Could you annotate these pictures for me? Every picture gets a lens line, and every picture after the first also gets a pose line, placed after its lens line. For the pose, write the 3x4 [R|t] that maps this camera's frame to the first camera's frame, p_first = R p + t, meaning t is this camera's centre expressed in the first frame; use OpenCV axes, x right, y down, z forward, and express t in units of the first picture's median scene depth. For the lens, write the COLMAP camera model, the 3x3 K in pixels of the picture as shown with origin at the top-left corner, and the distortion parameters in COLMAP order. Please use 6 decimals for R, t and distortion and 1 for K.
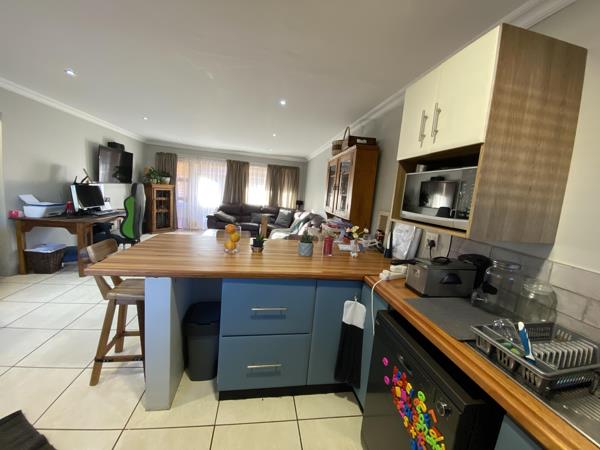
lens RADIAL K [[241.1, 0, 300.0], [0, 241.1, 225.0], [0, 0, 1]] dist [0.035891, -0.024497]
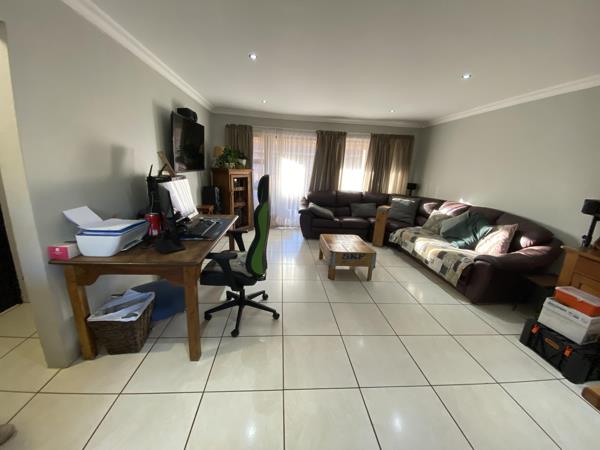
lens RADIAL K [[241.1, 0, 300.0], [0, 241.1, 225.0], [0, 0, 1]] dist [0.035891, -0.024497]
pose [[0.995727, -0.016267, -0.090902, -0.313154], [0.025161, 0.994910, 0.097572, -0.064706], [0.088852, -0.099442, 0.991068, 0.268852]]
